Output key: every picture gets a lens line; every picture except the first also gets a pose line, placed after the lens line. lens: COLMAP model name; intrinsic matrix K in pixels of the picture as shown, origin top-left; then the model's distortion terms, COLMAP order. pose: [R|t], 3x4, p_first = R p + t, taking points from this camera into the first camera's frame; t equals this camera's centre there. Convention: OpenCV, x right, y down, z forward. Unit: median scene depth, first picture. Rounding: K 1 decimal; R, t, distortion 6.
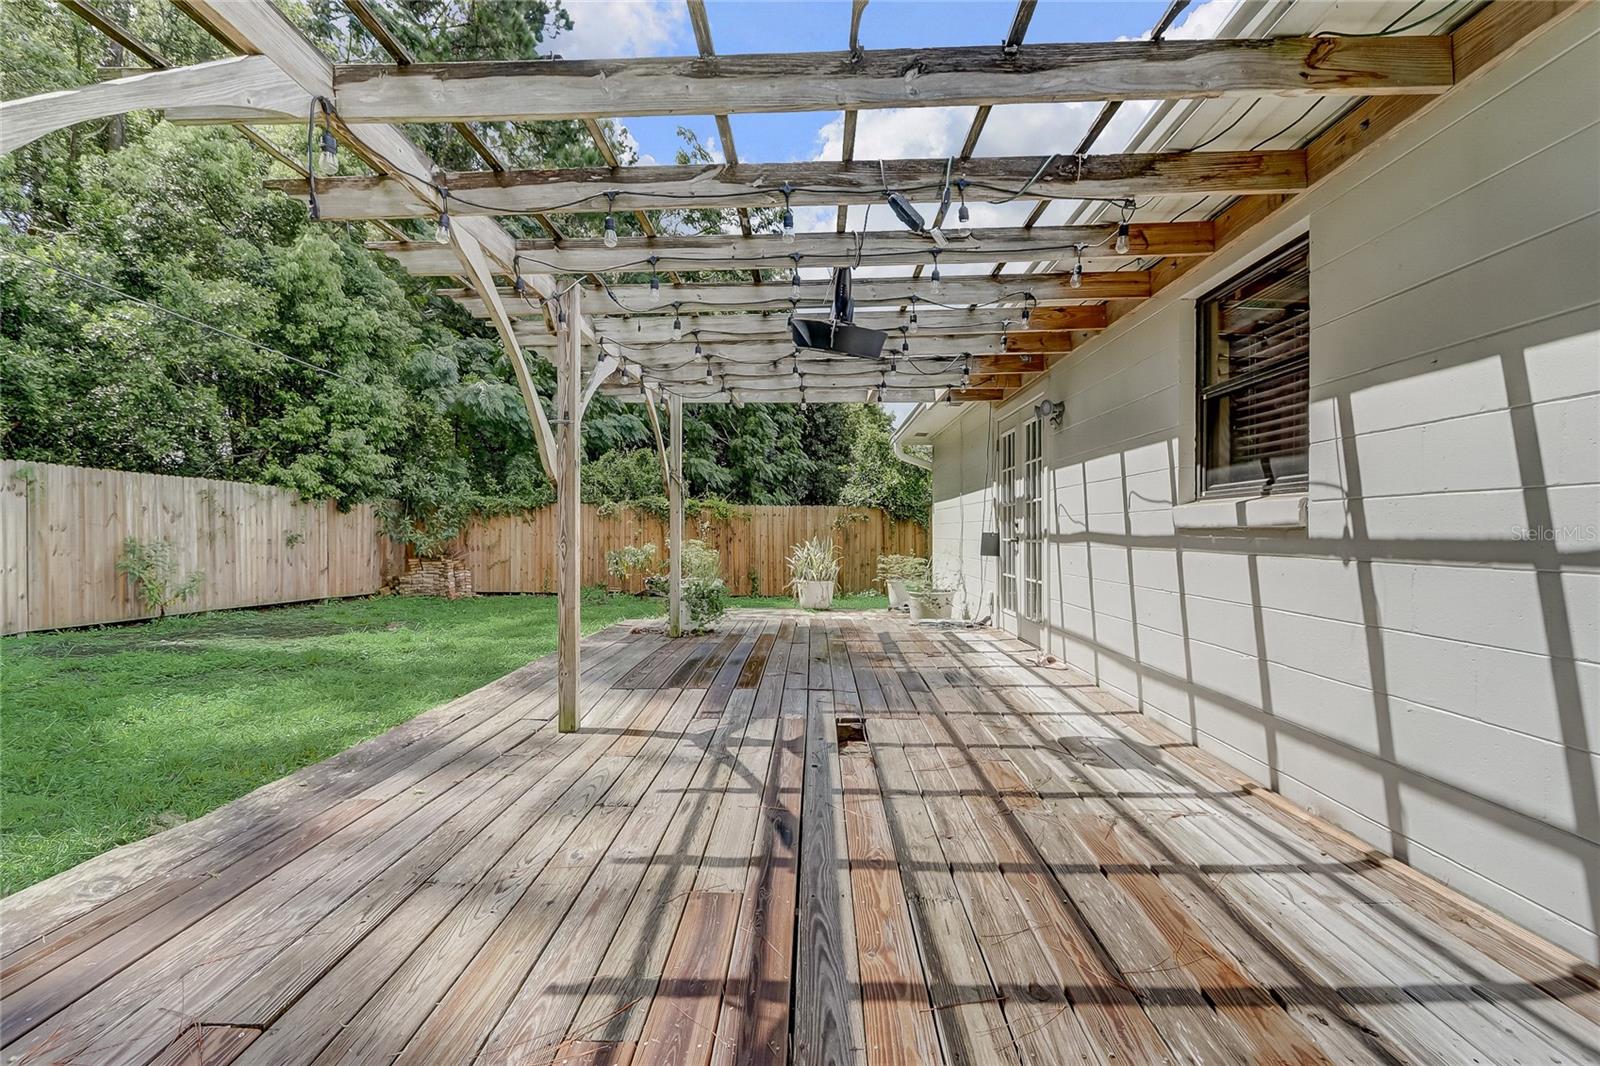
lens RADIAL K [[743.3, 0, 796.4], [0, 743.3, 535.1], [0, 0, 1]] dist [-0.016551, -0.000248]
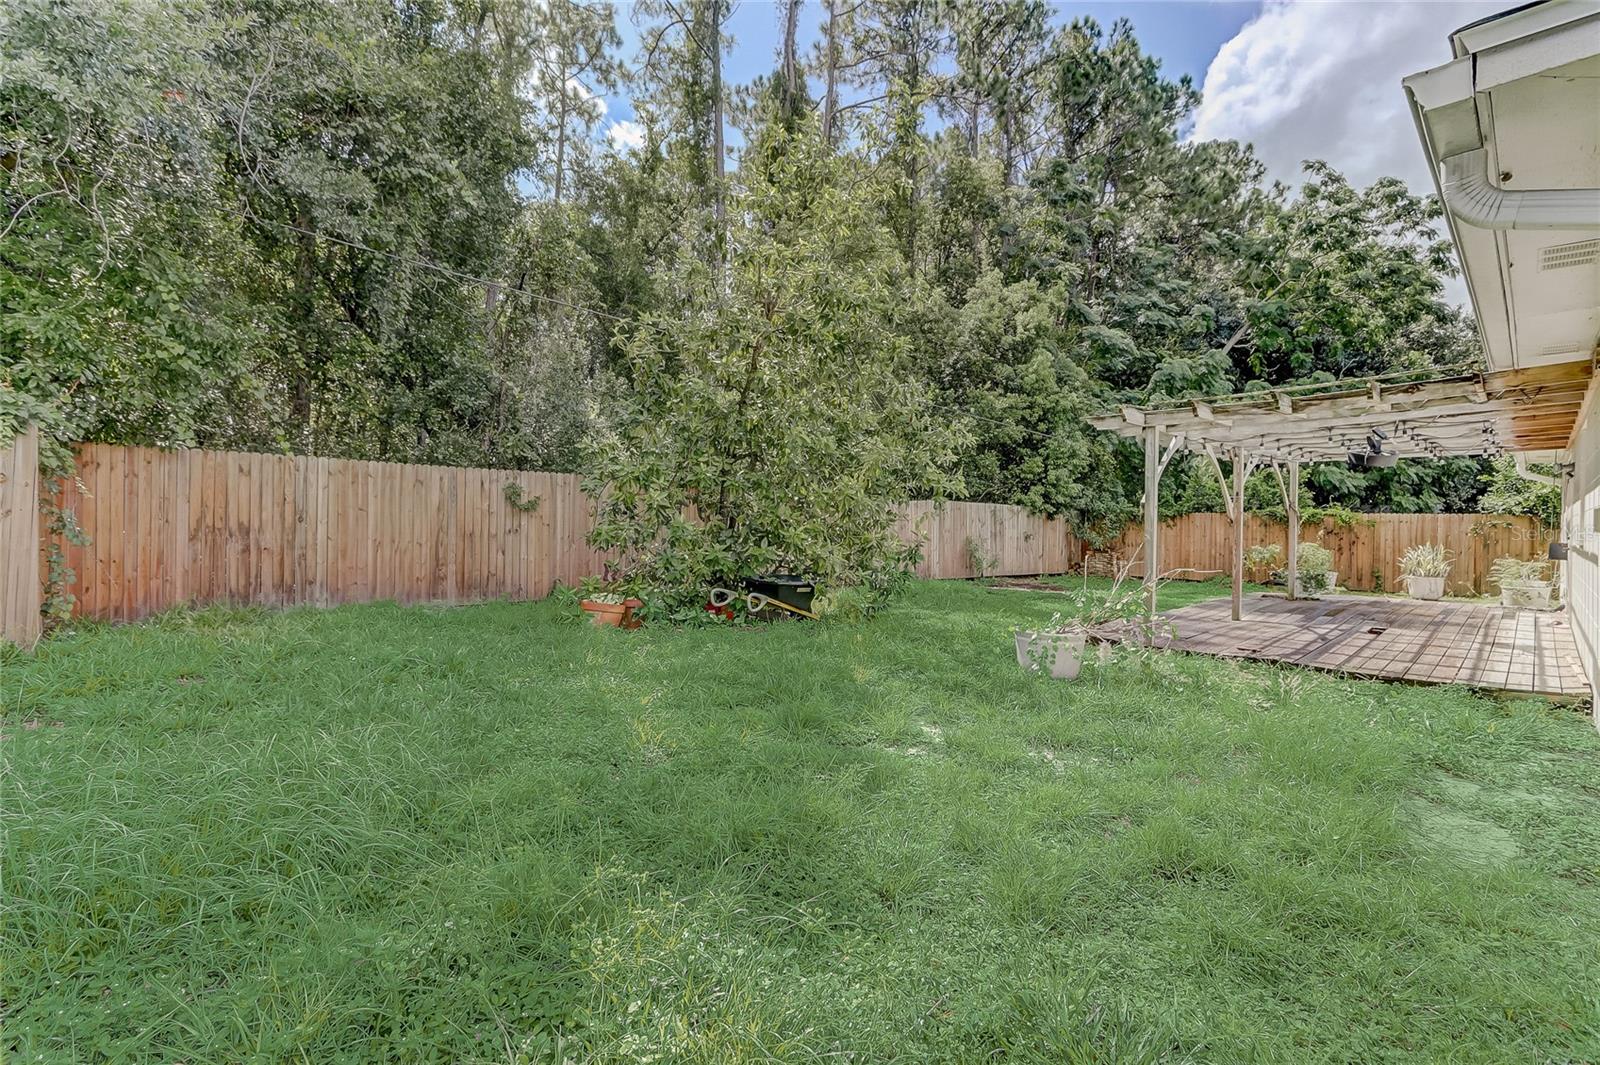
lens RADIAL K [[743.3, 0, 795.5], [0, 743.3, 530.7], [0, 0, 1]] dist [-0.016551, -0.000248]
pose [[0.717382, 0.010361, -0.696603, 0.102838], [-0.012014, 0.999925, 0.002500, -0.006016], [0.696576, 0.006576, 0.717453, -0.520891]]
